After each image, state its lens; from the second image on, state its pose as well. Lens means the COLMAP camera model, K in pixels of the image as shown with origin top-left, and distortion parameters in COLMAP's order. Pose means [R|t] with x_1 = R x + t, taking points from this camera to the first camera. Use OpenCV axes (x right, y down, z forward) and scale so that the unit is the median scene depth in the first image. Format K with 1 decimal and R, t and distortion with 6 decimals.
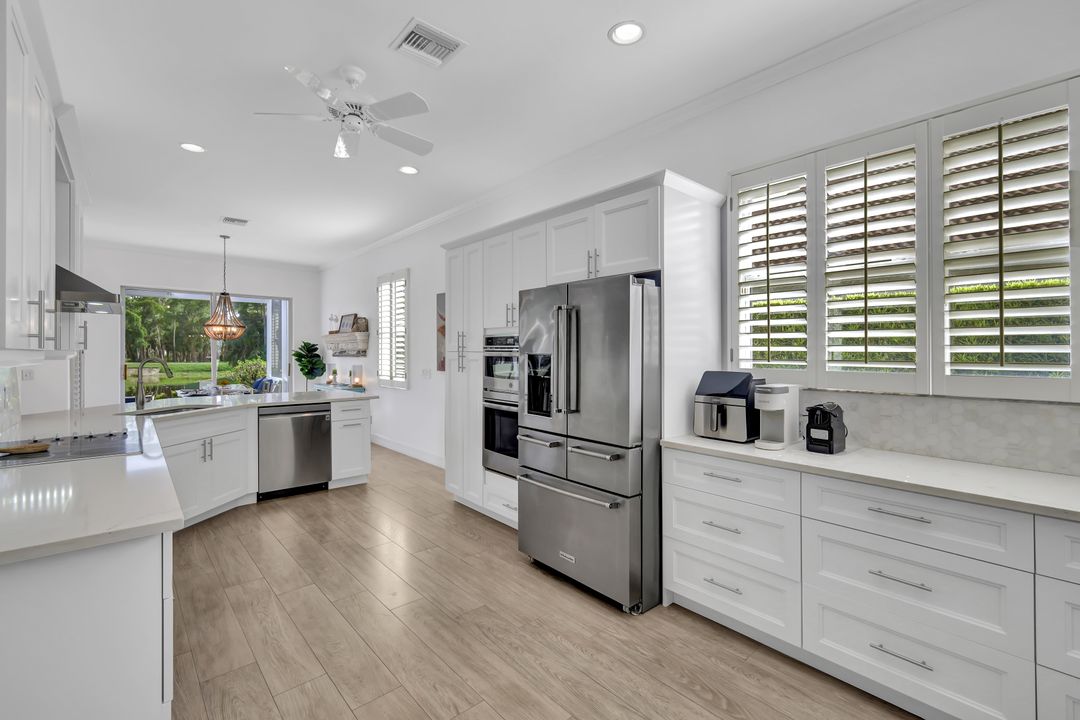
lens RADIAL K [[470.5, 0, 539.3], [0, 470.5, 356.8], [0, 0, 1]] dist [0.000723, 0.000252]
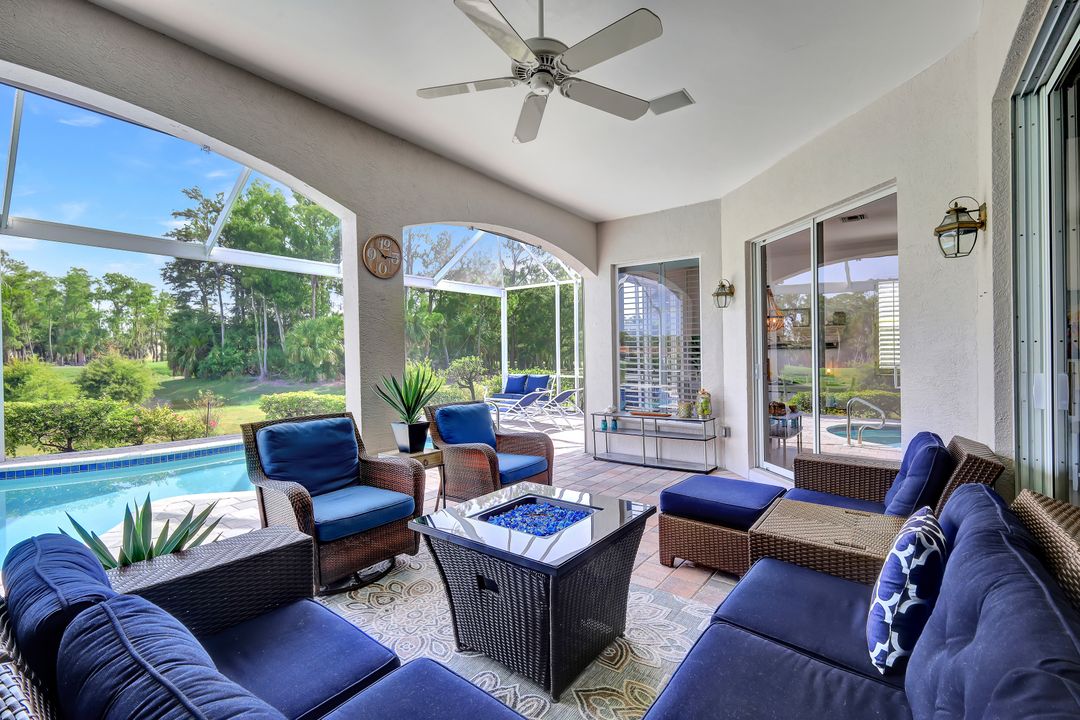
lens RADIAL K [[470.5, 0, 539.3], [0, 470.5, 356.8], [0, 0, 1]] dist [0.000723, 0.000252]
pose [[0.978023, -0.001876, 0.208487, -1.343626], [0.002954, 0.999984, -0.004859, 0.021841], [-0.208474, 0.005368, 0.978013, 0.079131]]
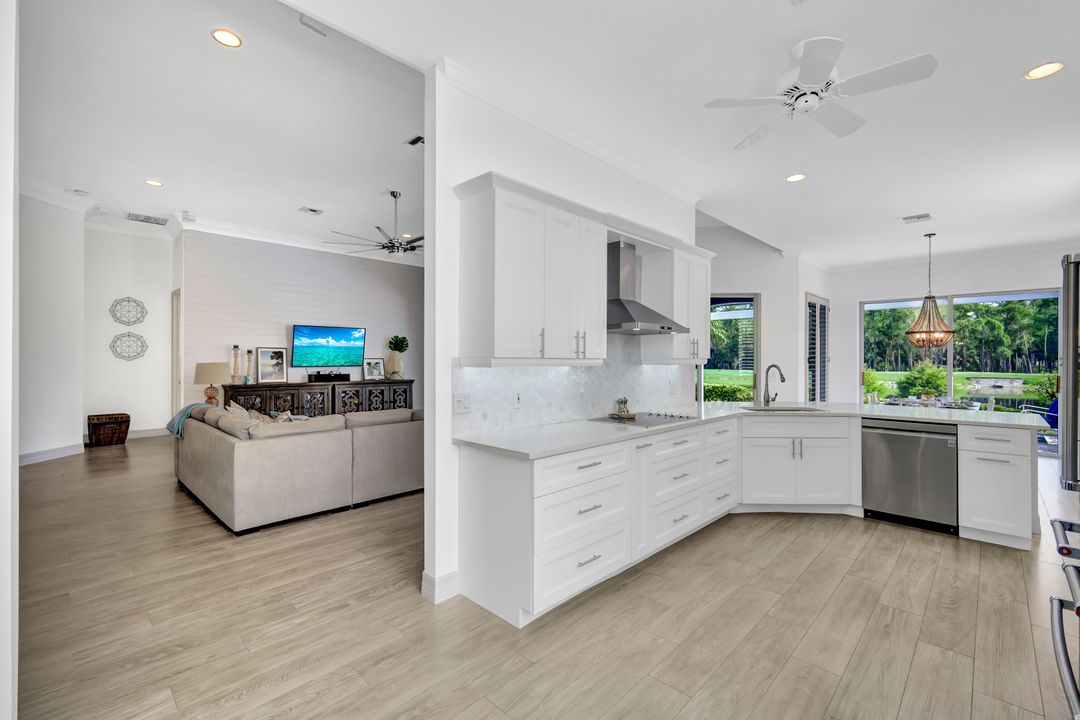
lens RADIAL K [[470.5, 0, 539.3], [0, 470.5, 356.8], [0, 0, 1]] dist [0.000723, 0.000252]
pose [[0.074387, -0.010204, -0.997177, 0.192960], [-0.010007, 0.999890, -0.010978, 0.000555], [0.997179, 0.010796, 0.074277, 0.172378]]
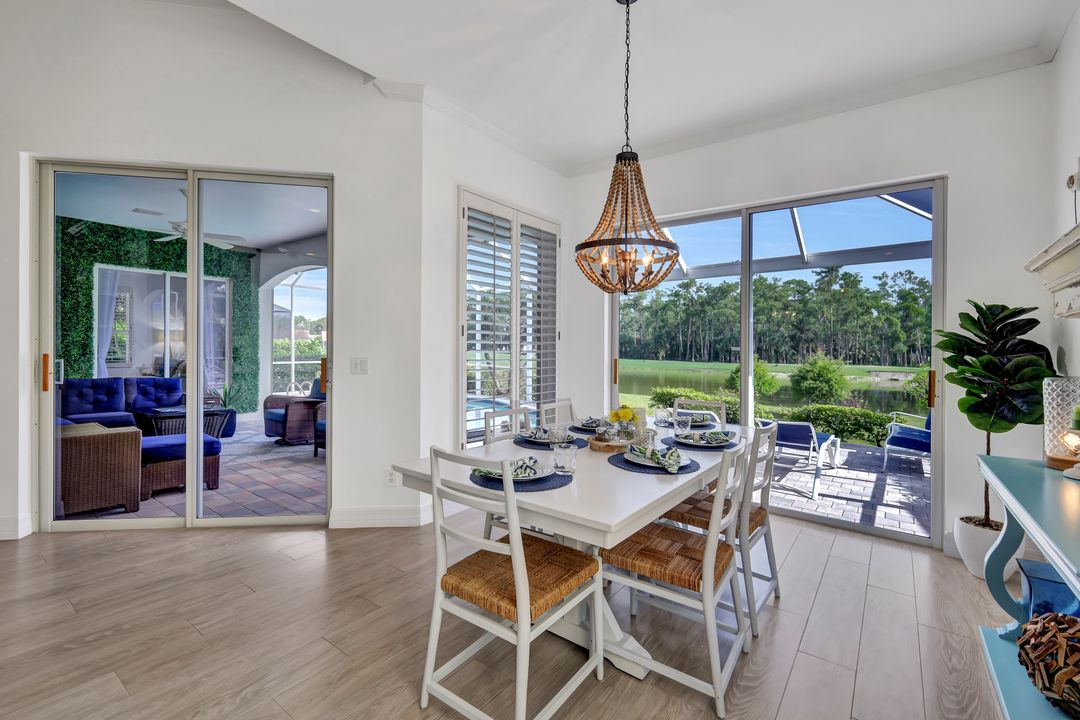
lens RADIAL K [[467.3, 0, 541.6], [0, 467.3, 336.3], [0, 0, 1]] dist [0.001553, -0.000029]
pose [[0.194043, -0.026520, -0.980634, -0.334724], [-0.027485, 0.999095, -0.032458, 0.010521], [0.980608, 0.033251, 0.193139, 0.861970]]
